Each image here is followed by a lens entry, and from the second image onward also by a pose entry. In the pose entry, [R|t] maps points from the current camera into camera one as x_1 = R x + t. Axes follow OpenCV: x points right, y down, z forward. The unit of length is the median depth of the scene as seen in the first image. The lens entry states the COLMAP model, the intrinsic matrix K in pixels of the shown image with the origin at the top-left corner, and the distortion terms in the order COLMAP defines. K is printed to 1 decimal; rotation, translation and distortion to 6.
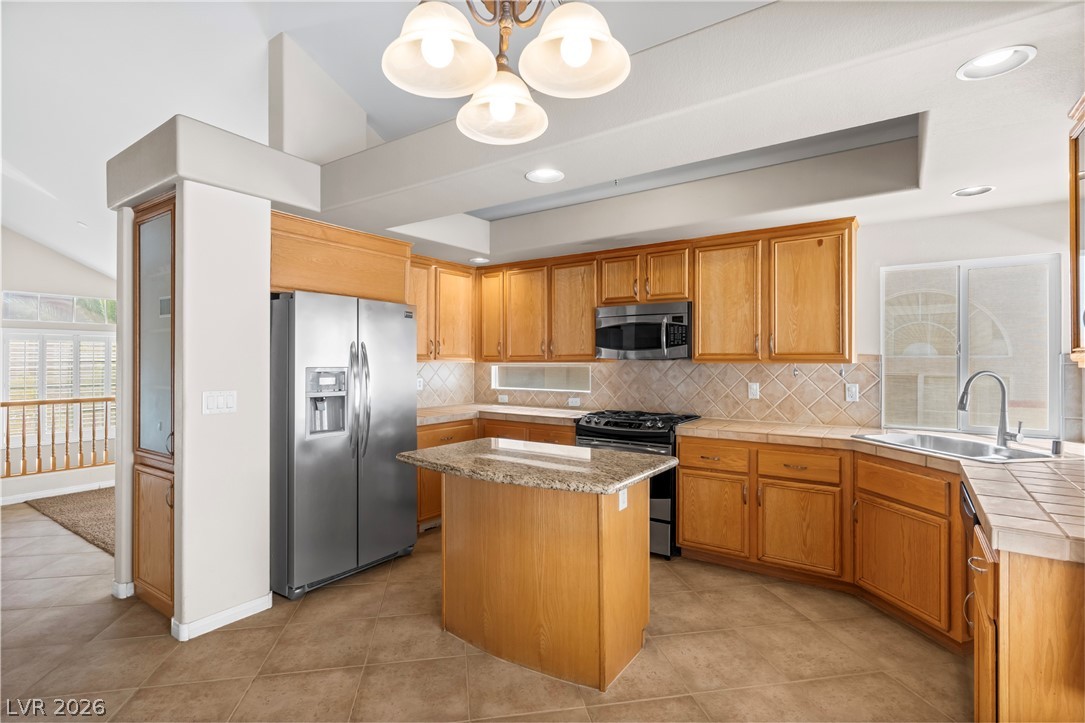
lens RADIAL K [[524.3, 0, 569.0], [0, 524.3, 368.3], [0, 0, 1]] dist [-0.004433, 0.000489]
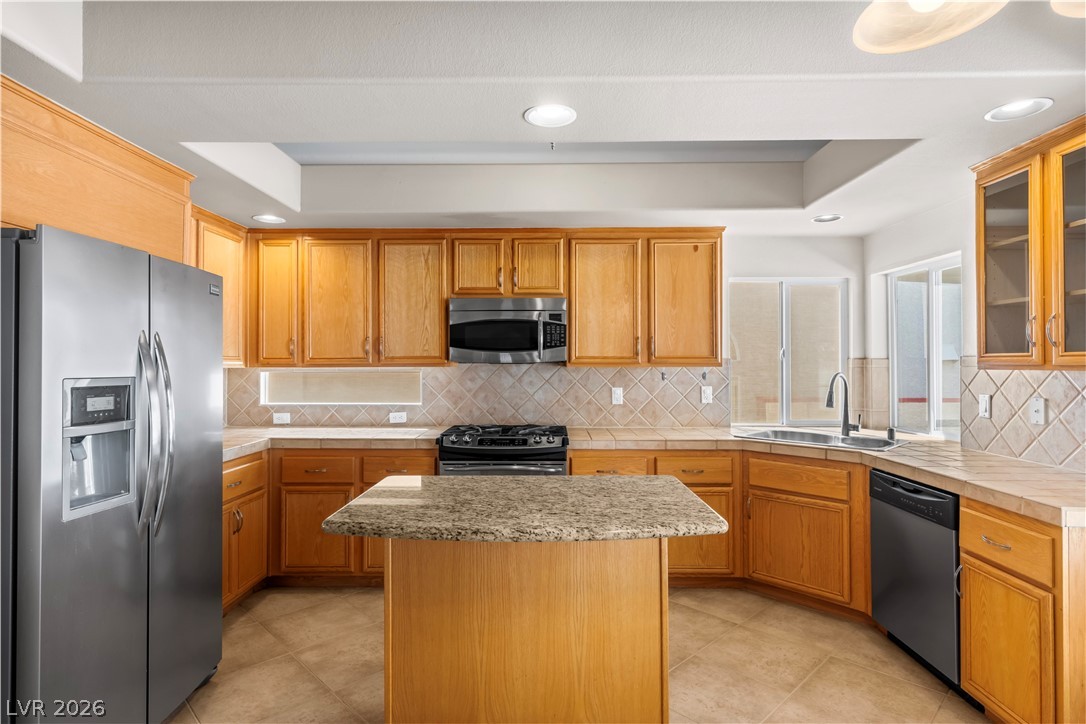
lens RADIAL K [[557.0, 0, 544.2], [0, 557.0, 367.0], [0, 0, 1]] dist [0.002874, -0.000369]
pose [[0.837151, -0.003941, 0.546958, -0.351885], [0.009057, 0.999937, -0.006656, -0.004679], [-0.546897, 0.010526, 0.837134, 0.250430]]
